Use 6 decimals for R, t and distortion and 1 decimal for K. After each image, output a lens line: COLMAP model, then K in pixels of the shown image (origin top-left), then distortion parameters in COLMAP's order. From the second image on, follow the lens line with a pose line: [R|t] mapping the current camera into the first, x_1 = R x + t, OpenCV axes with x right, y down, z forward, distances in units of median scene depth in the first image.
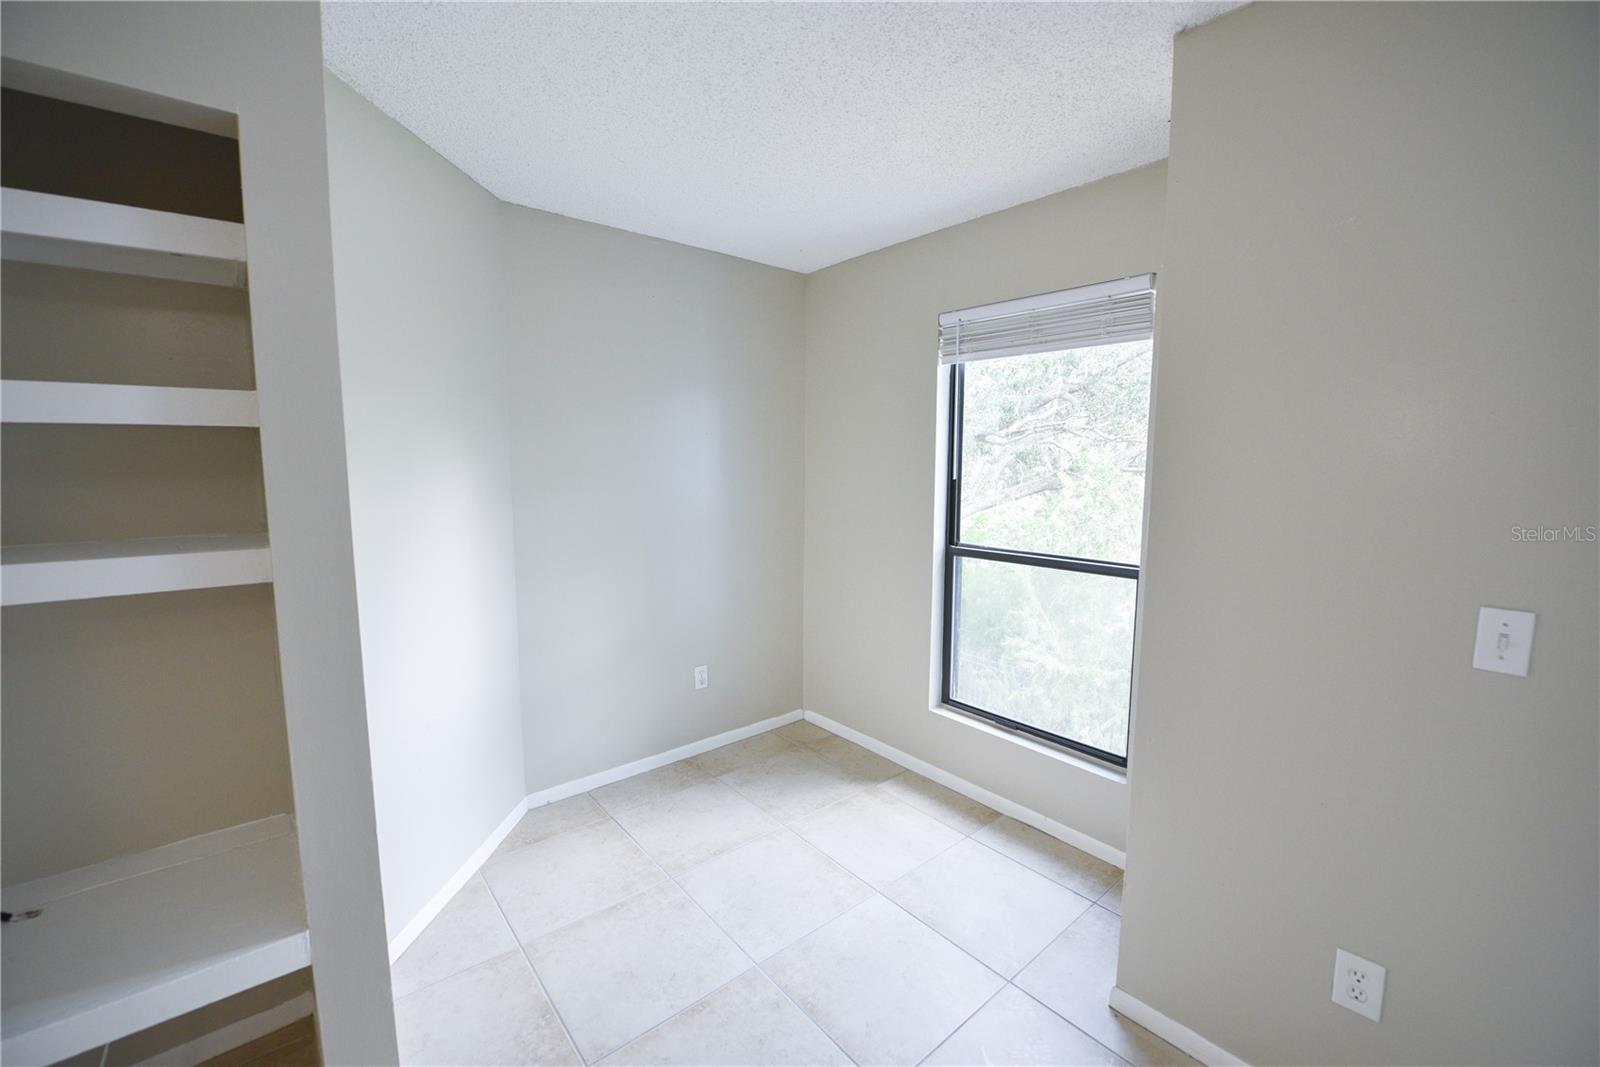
lens RADIAL K [[658.2, 0, 804.0], [0, 658.2, 531.8], [0, 0, 1]] dist [-0.013122, -0.000365]
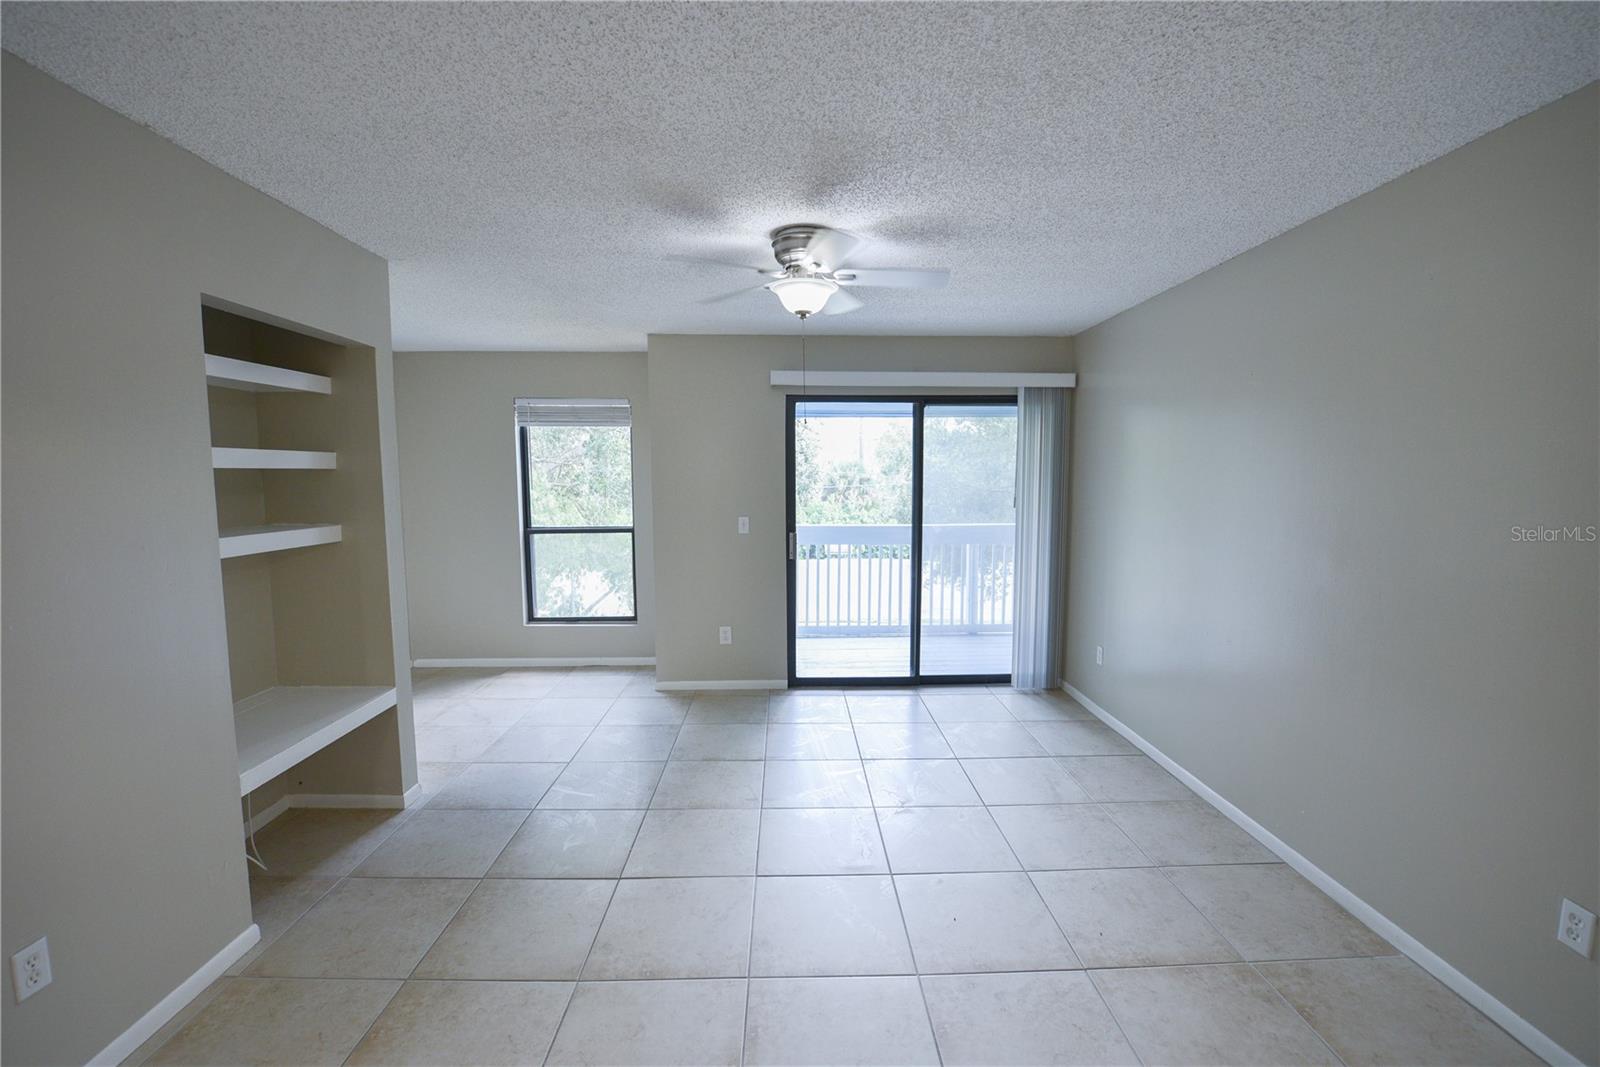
lens RADIAL K [[530.3, 0, 785.4], [0, 530.3, 540.8], [0, 0, 1]] dist [-0.000342, -0.000034]
pose [[0.633313, -0.101974, 0.767148, -0.537846], [0.094088, 0.994073, 0.054464, 0.051023], [-0.768155, 0.037687, 0.639154, -0.542067]]
